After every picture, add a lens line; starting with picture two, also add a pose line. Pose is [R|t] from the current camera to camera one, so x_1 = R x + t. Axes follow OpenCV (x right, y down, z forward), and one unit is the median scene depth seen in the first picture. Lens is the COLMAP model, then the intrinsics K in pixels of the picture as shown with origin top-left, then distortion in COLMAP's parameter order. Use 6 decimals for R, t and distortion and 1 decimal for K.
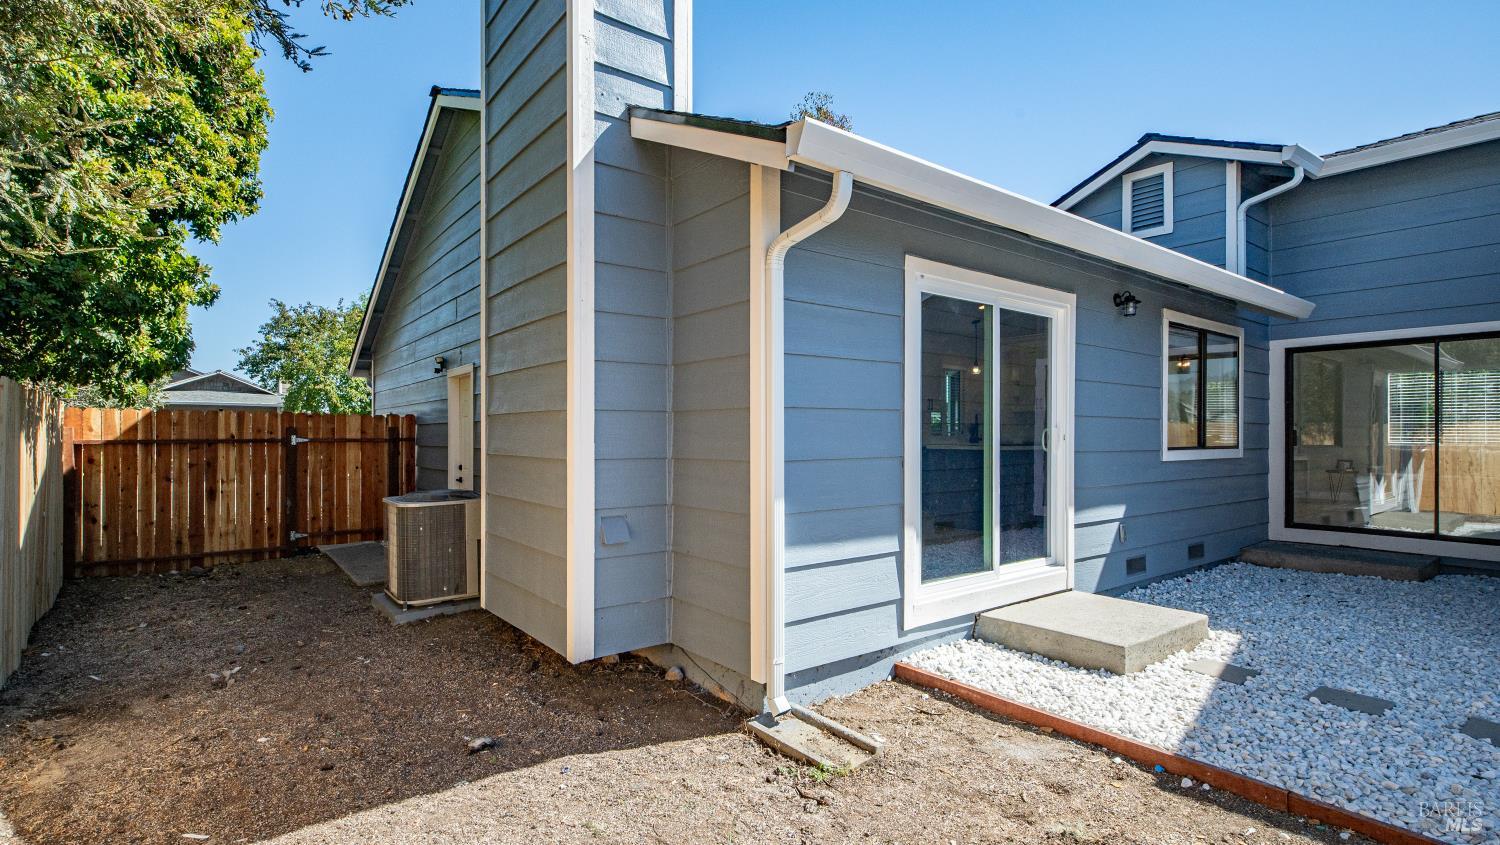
lens RADIAL K [[702.0, 0, 734.0], [0, 702.0, 436.9], [0, 0, 1]] dist [0.015947, -0.010752]
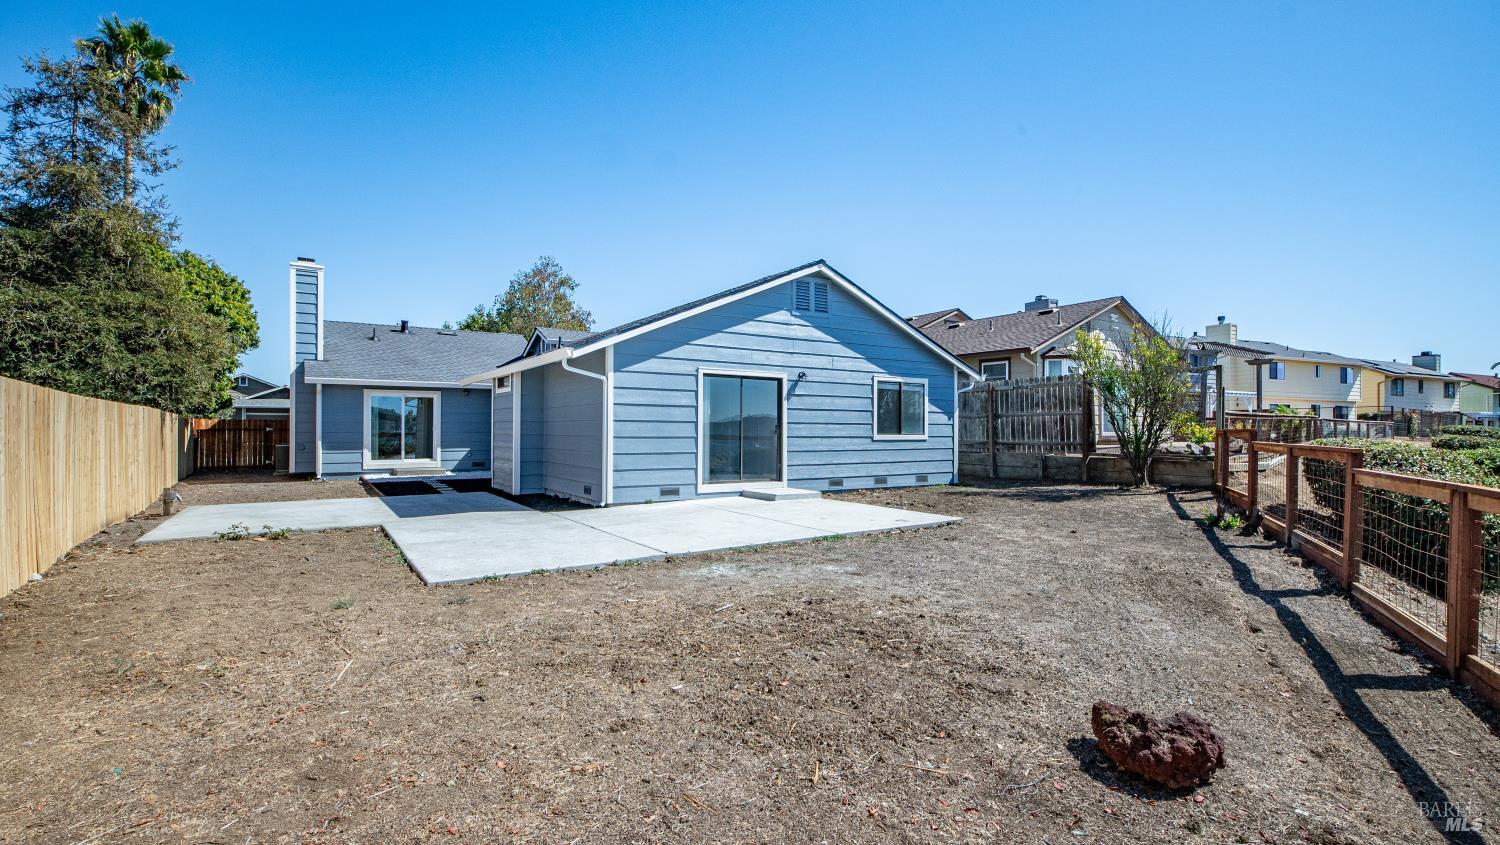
lens RADIAL K [[686.1, 0, 744.5], [0, 686.1, 423.9], [0, 0, 1]] dist [0.011802, -0.000155]
pose [[0.996745, 0.000848, -0.080609, 1.890249], [-0.001667, 0.999948, -0.010086, 0.009116], [0.080597, 0.010188, 0.996695, -2.026952]]
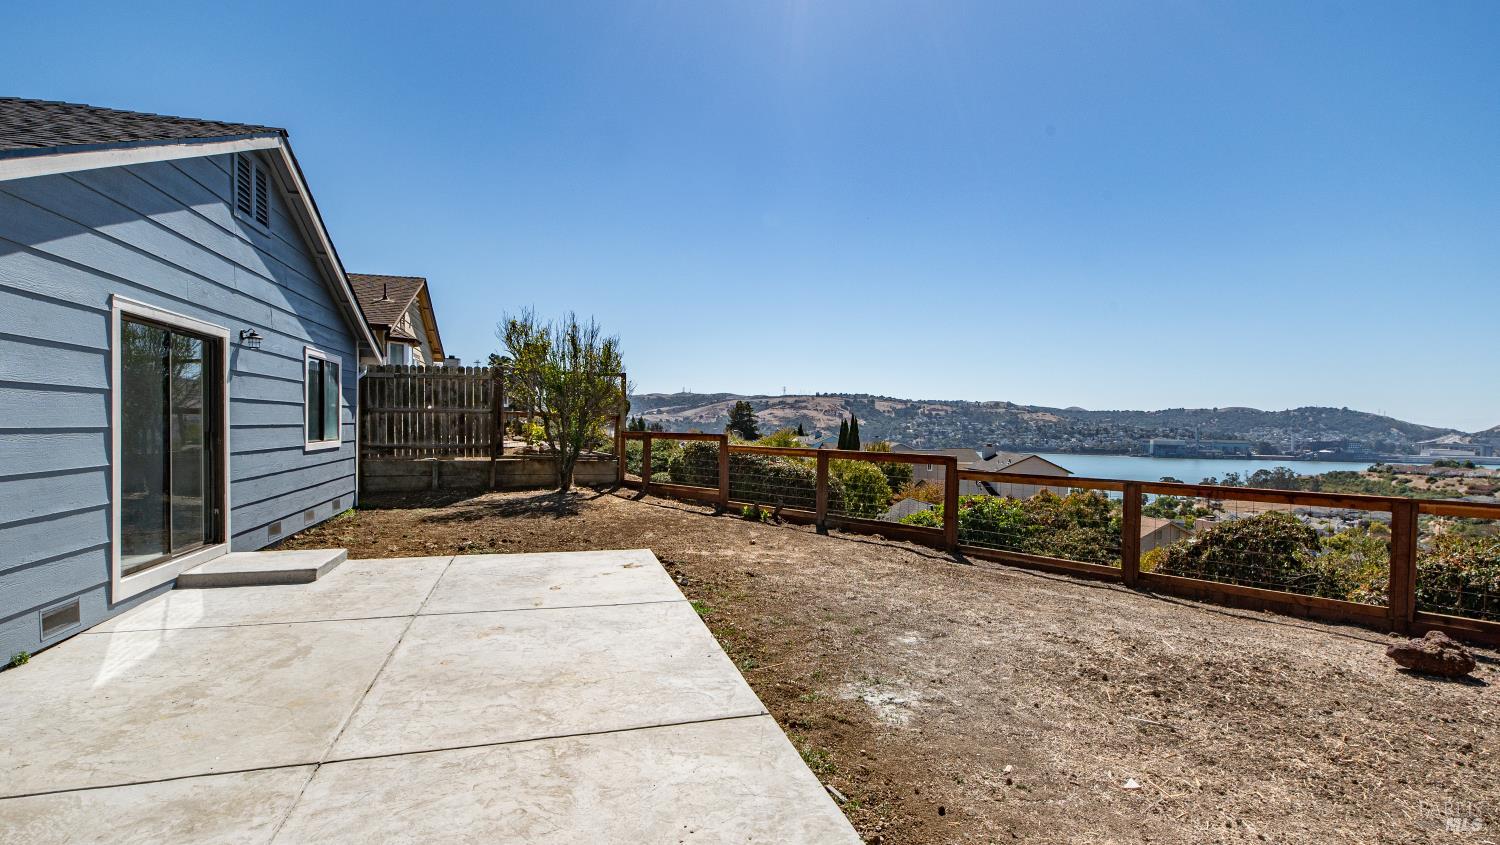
lens RADIAL K [[701.4, 0, 754.1], [0, 701.4, 435.8], [0, 0, 1]] dist [0.018857, -0.011280]
pose [[0.345200, -0.012319, 0.938448, 1.161264], [-0.016959, 0.999669, 0.019360, -0.032529], [-0.938376, -0.022598, 0.344877, -1.156170]]
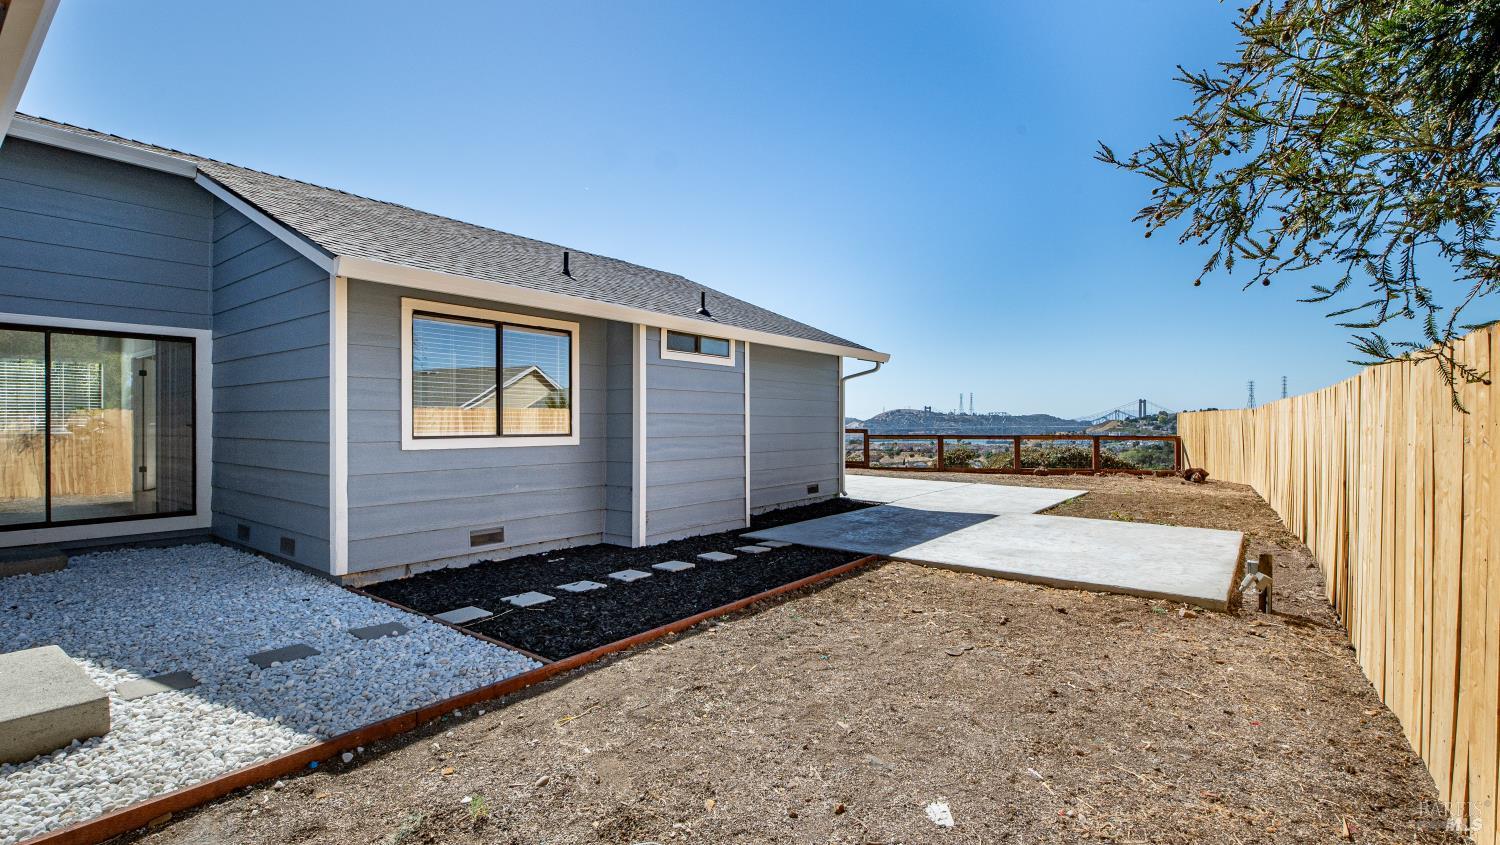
lens RADIAL K [[673.1, 0, 745.8], [0, 673.1, 423.8], [0, 0, 1]] dist [0.007829, -0.001225]
pose [[-0.265050, -0.002942, 0.964230, -0.207779], [0.000955, 0.999994, 0.003314, -0.005207], [-0.964234, 0.001799, -0.265046, 0.291039]]
